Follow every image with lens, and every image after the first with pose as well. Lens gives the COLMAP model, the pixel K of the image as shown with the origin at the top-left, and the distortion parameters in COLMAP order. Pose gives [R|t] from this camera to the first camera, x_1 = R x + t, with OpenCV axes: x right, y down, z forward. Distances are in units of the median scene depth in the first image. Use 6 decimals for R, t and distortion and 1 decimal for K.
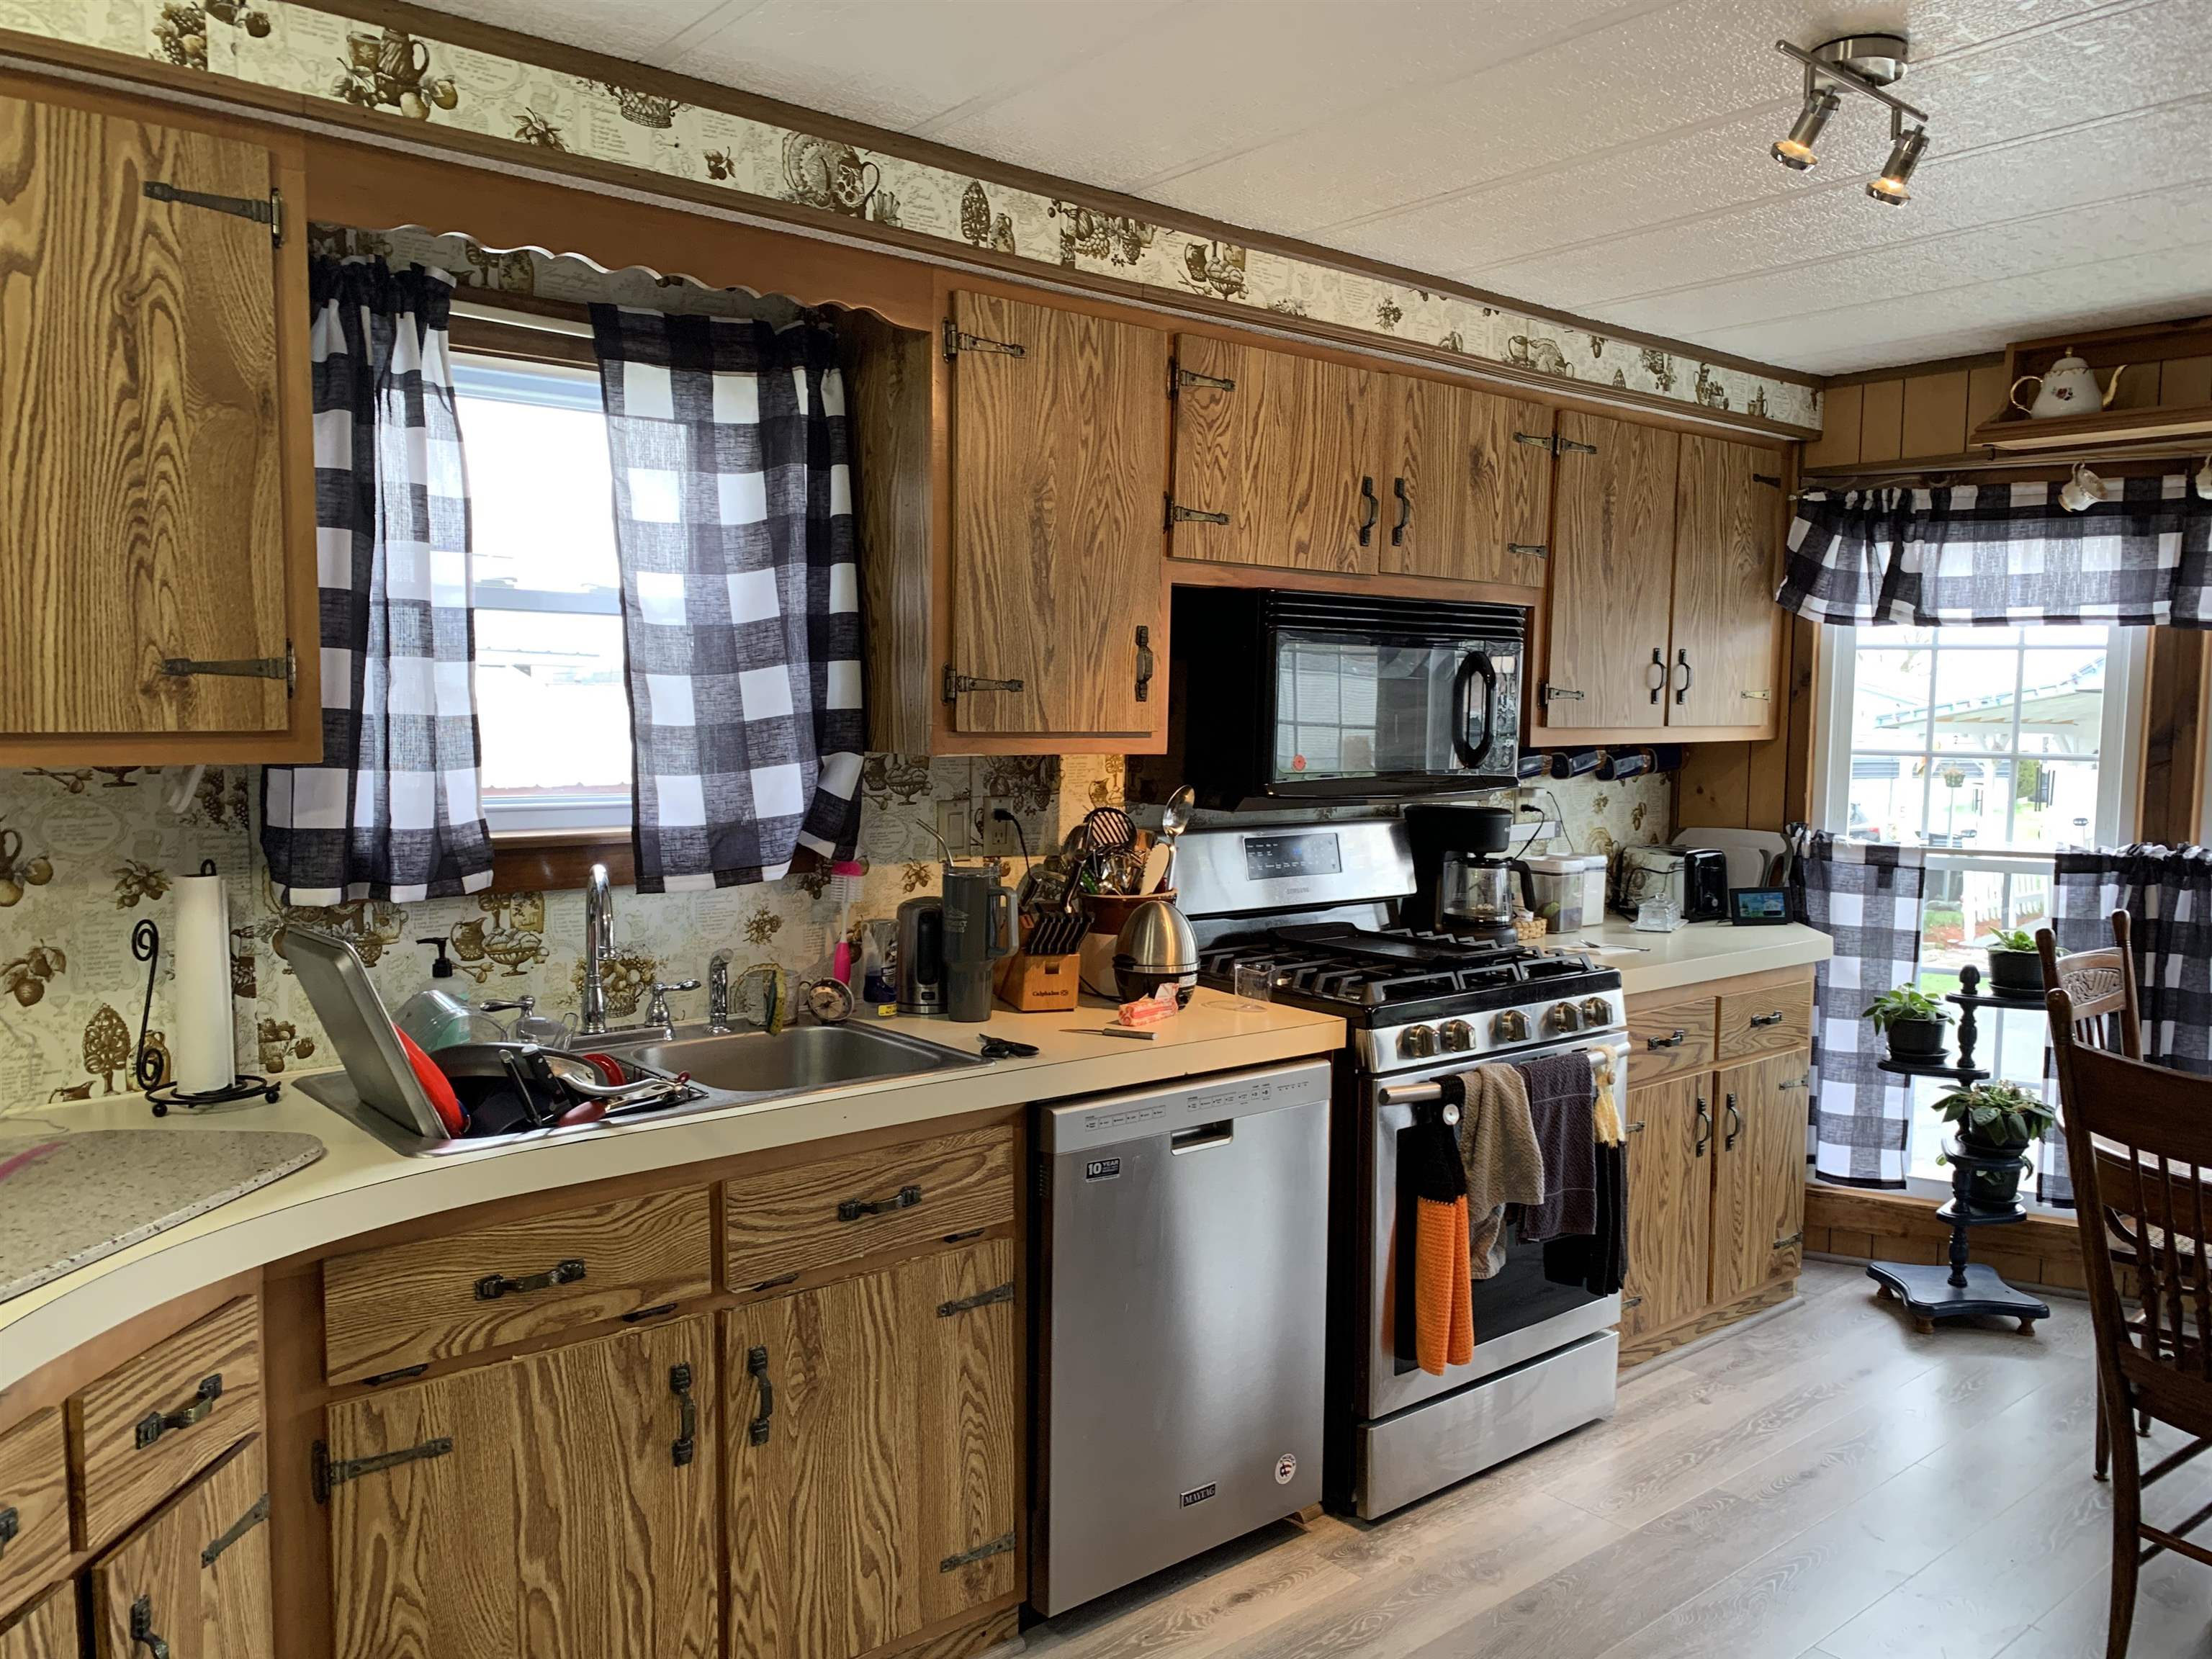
lens RADIAL K [[1682.0, 0, 1128.1], [0, 1682.0, 839.5], [0, 0, 1]] dist [0.067716, -0.089794]
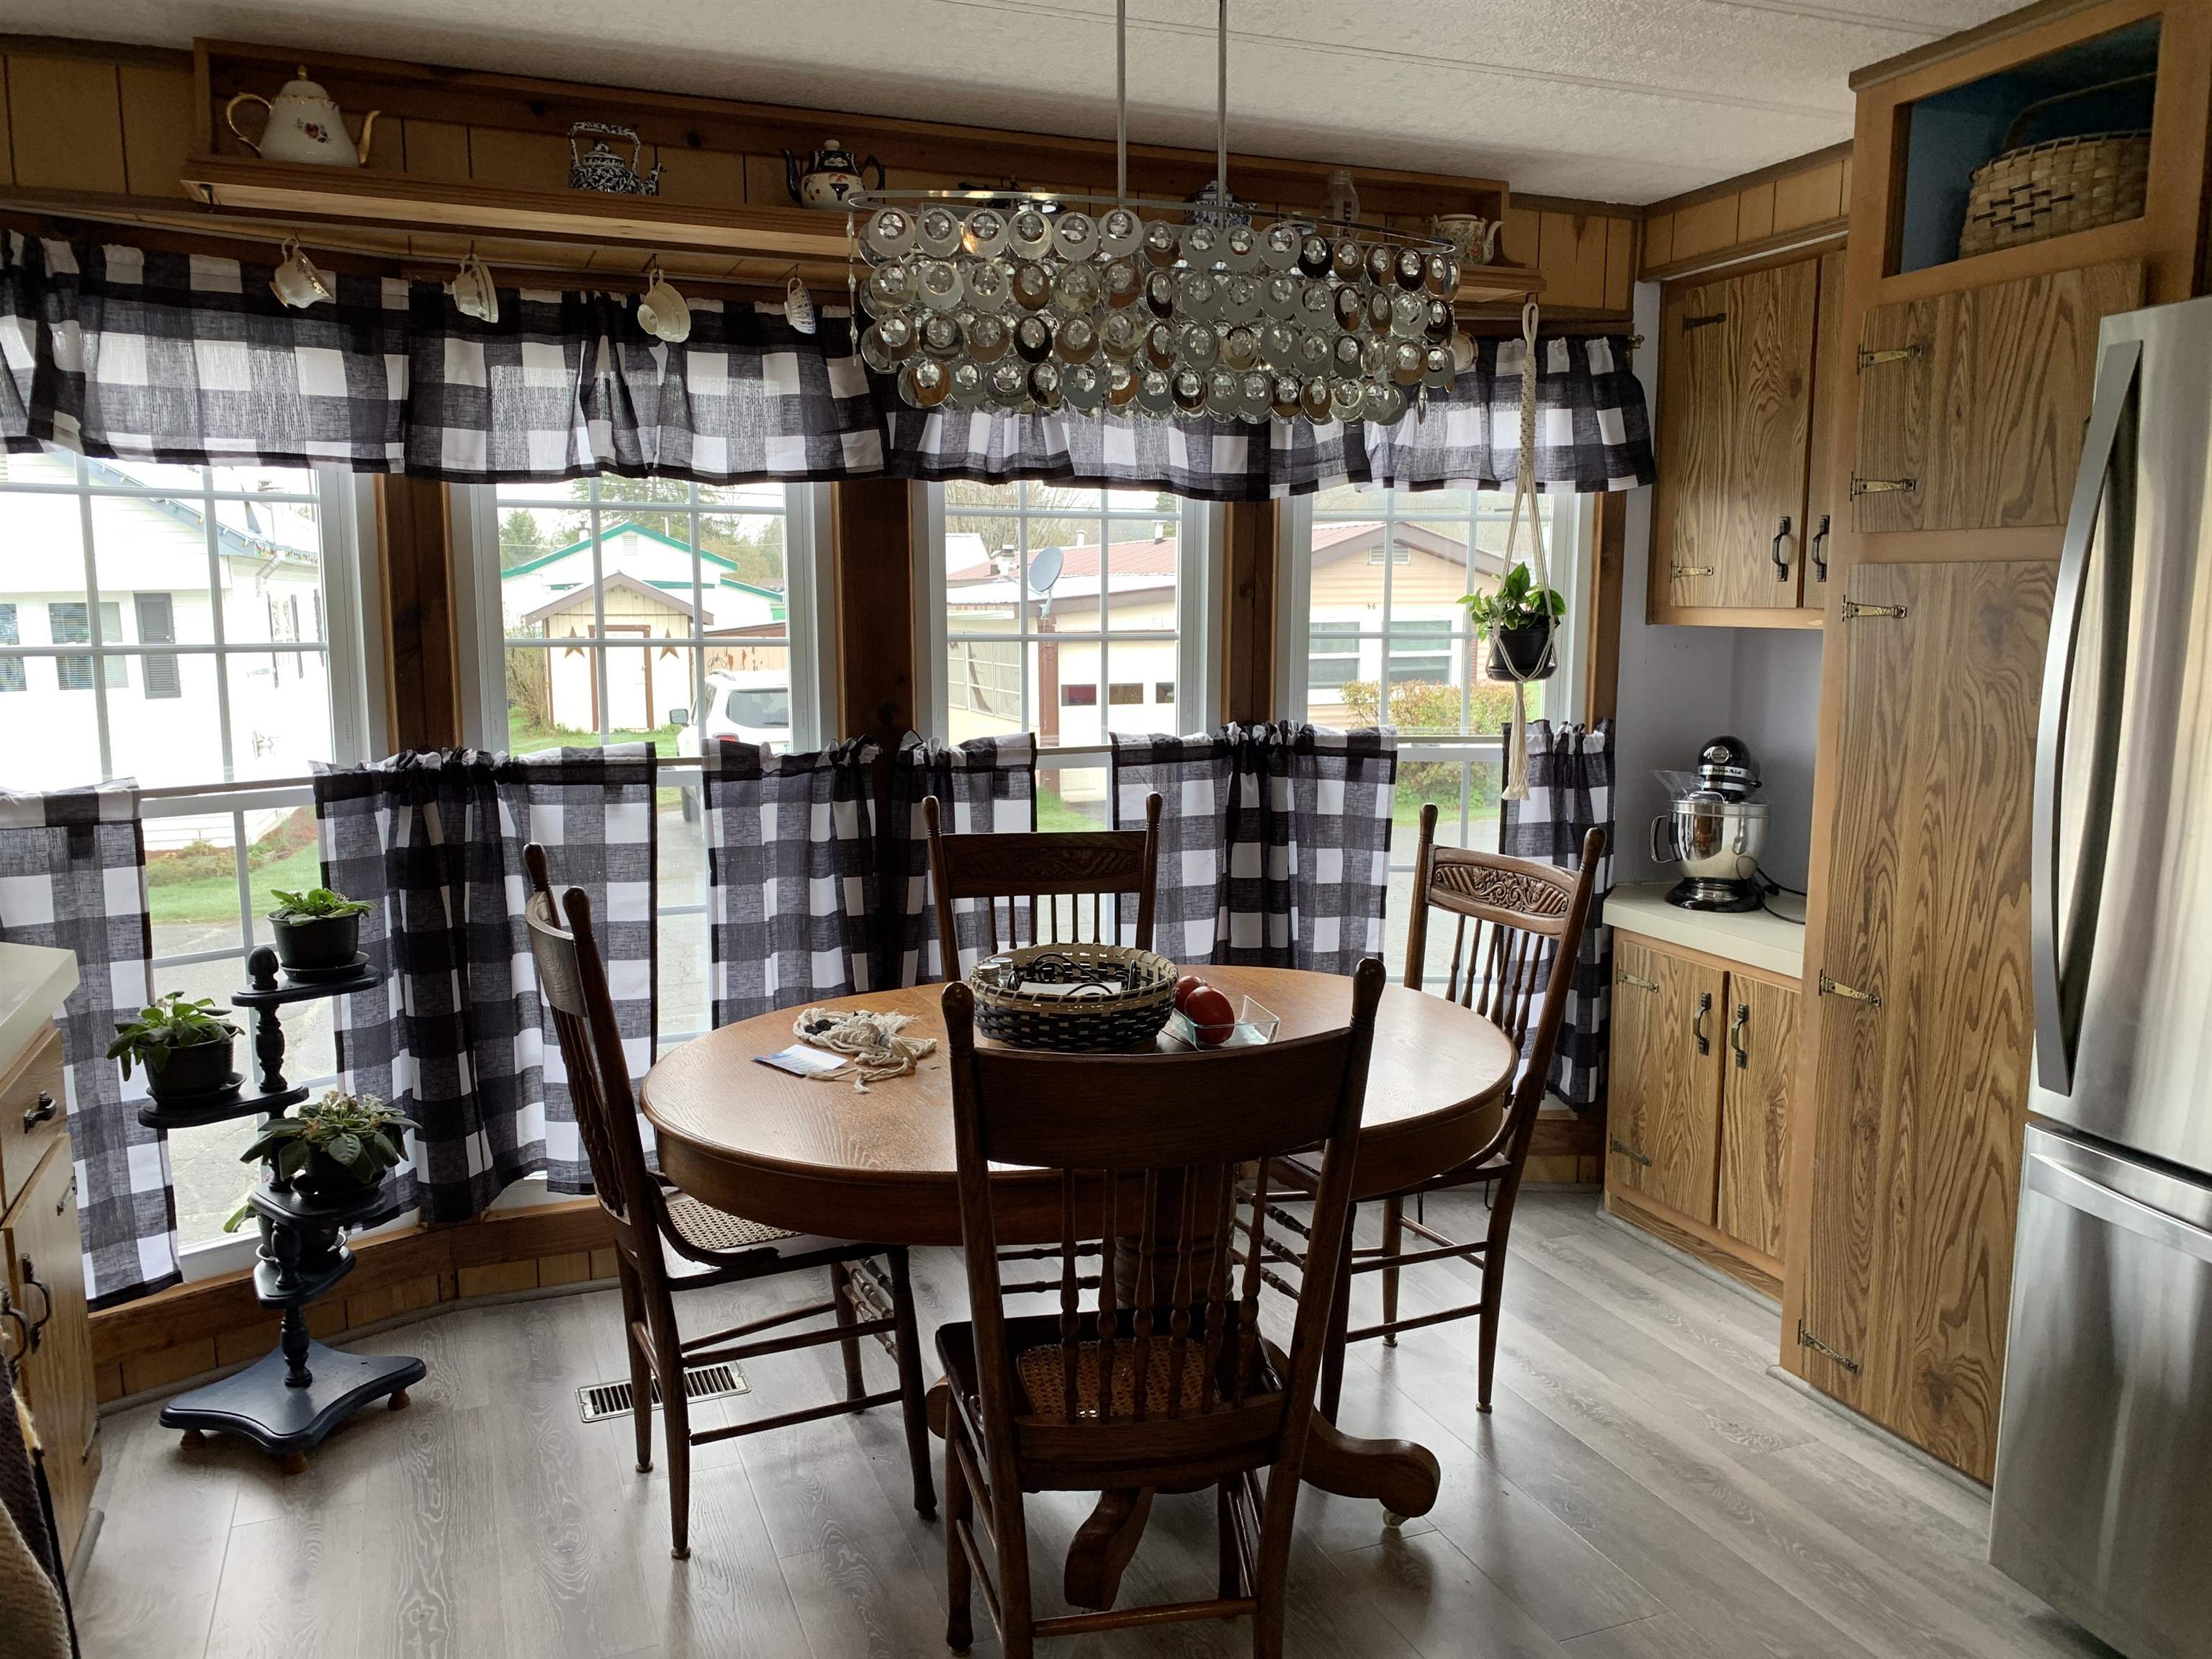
lens RADIAL K [[1682.0, 0, 1114.3], [0, 1682.0, 839.9], [0, 0, 1]] dist [0.067716, -0.089794]
pose [[0.324427, -0.149758, 0.933981, -0.044824], [0.080760, 0.988168, 0.130394, -0.035633], [-0.942457, 0.033125, 0.332682, 0.446692]]
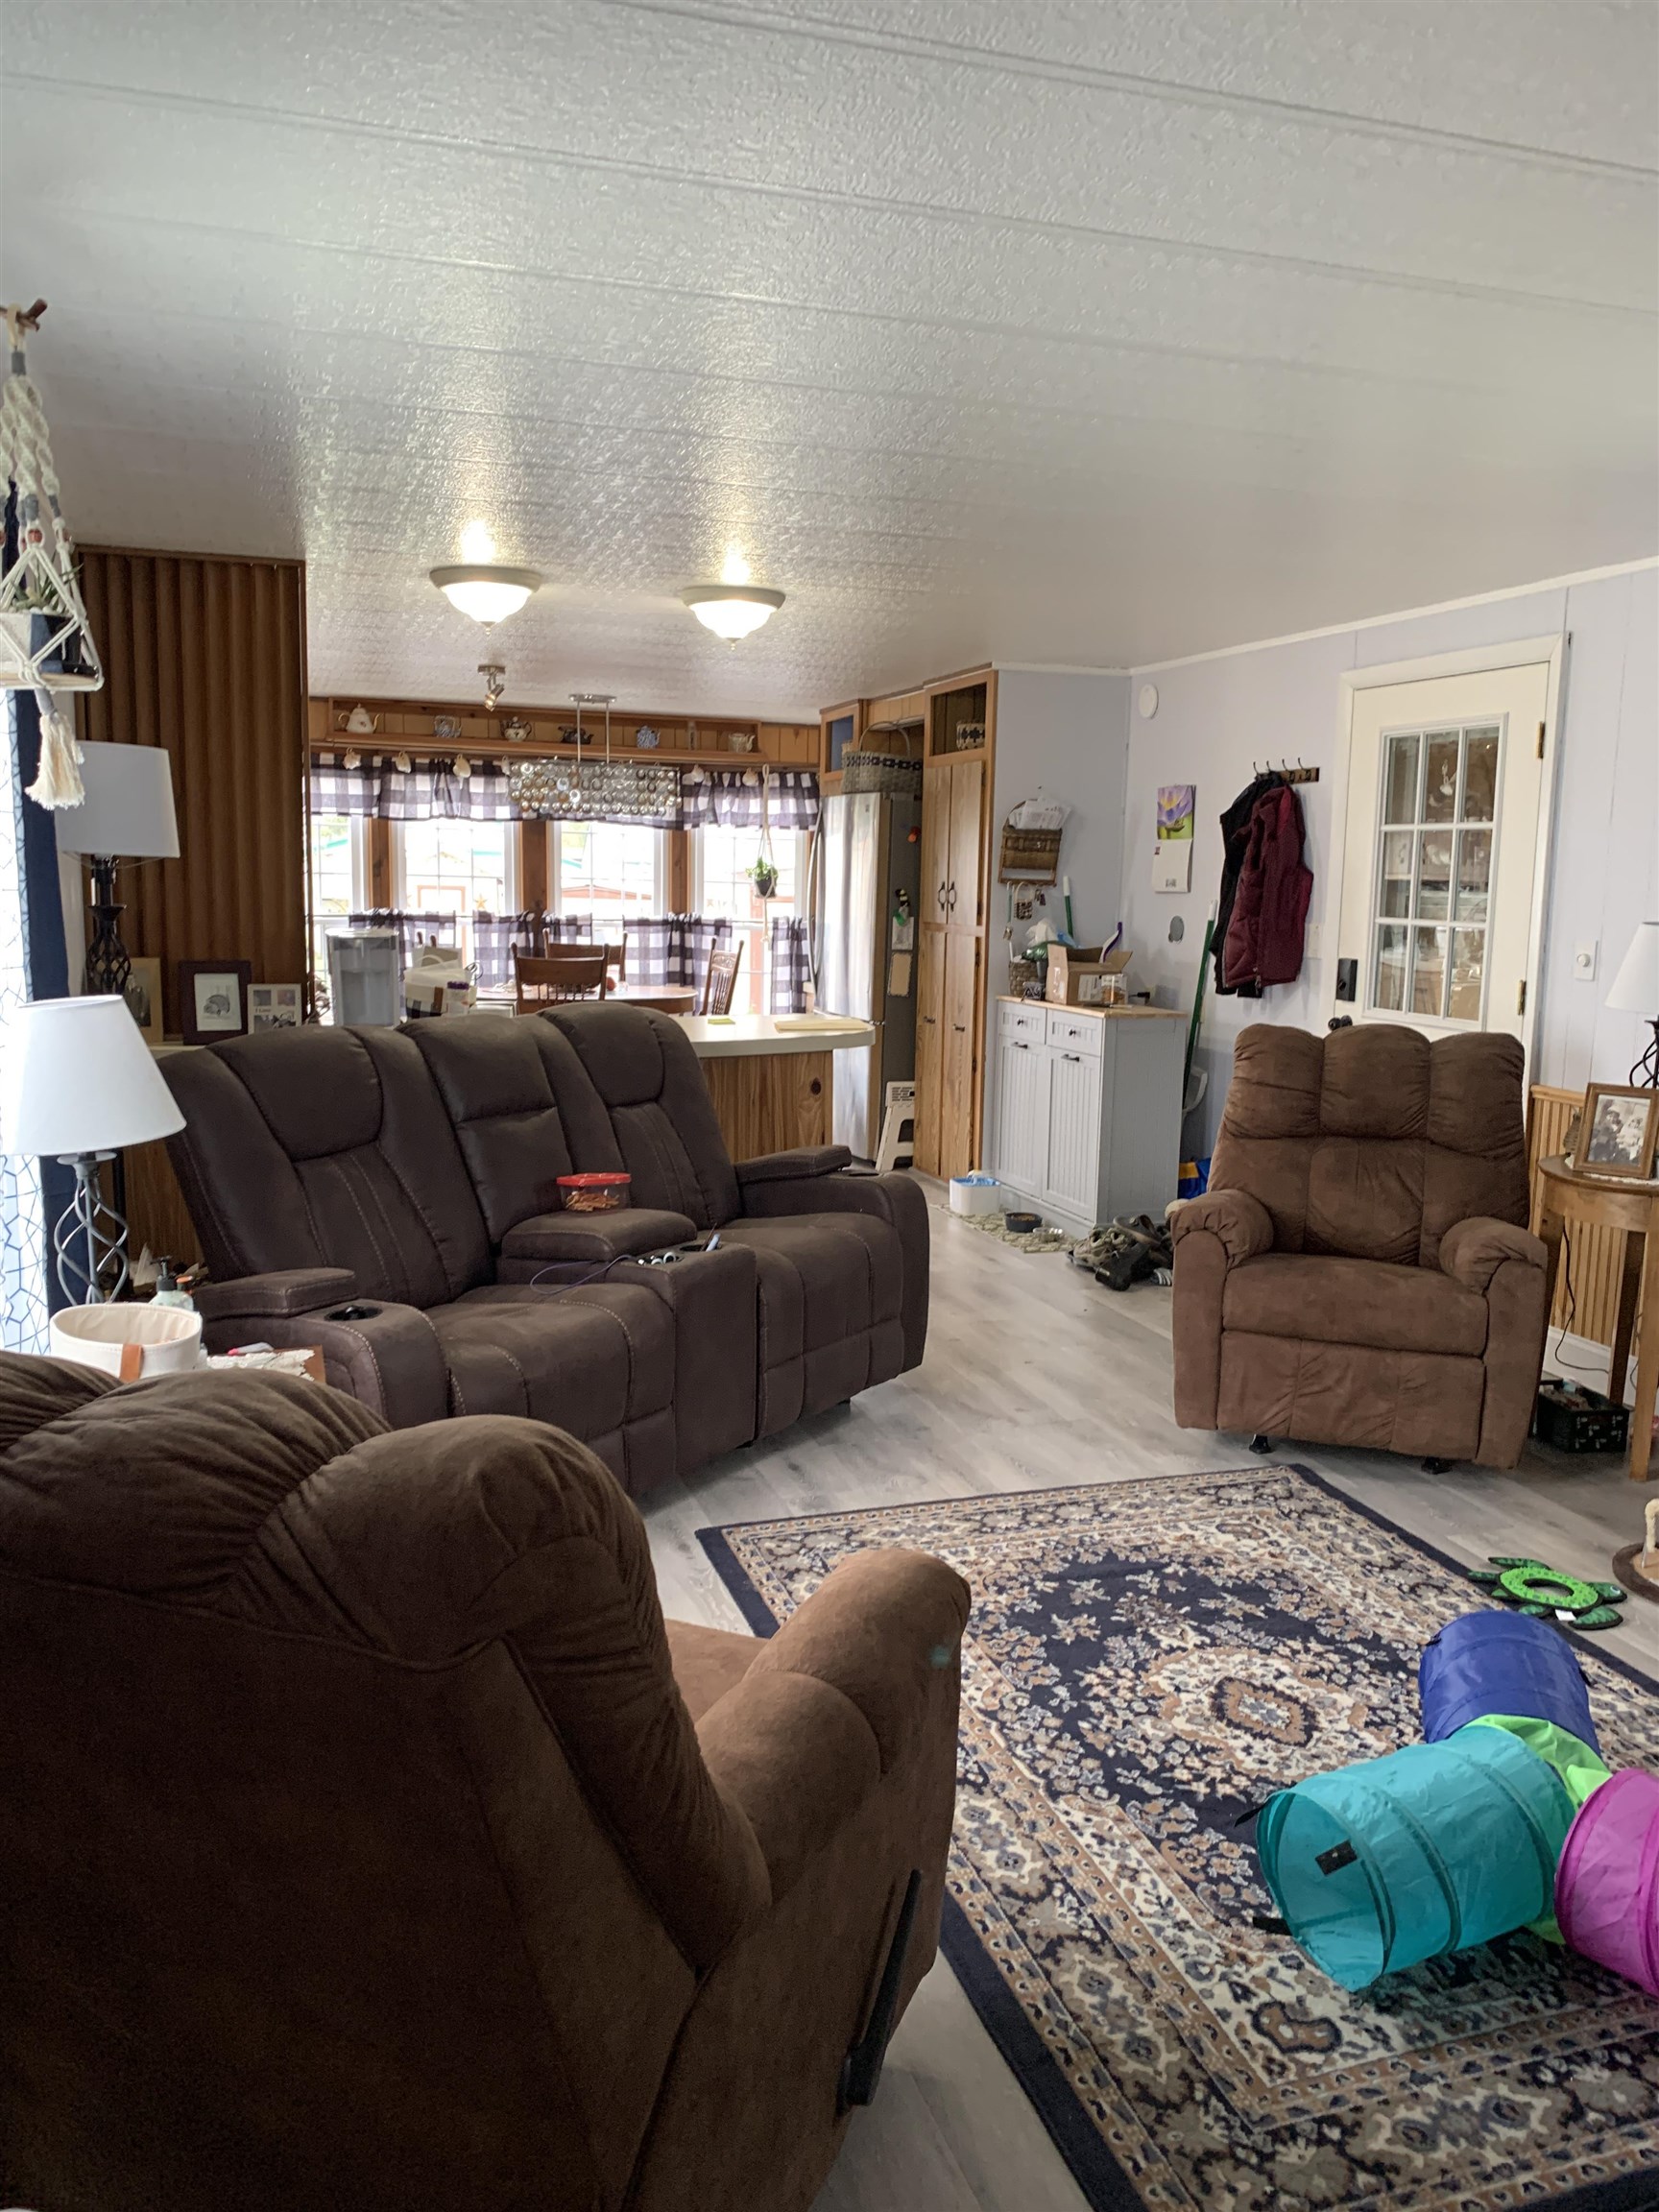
lens RADIAL K [[1682.0, 0, 856.8], [0, 1682.0, 1145.0], [0, 0, 1]] dist [0.067716, -0.089794]
pose [[0.368722, -0.154079, 0.916681, -1.475218], [0.056552, 0.988058, 0.143329, 0.028892], [-0.927818, -0.001009, 0.373032, -0.558477]]
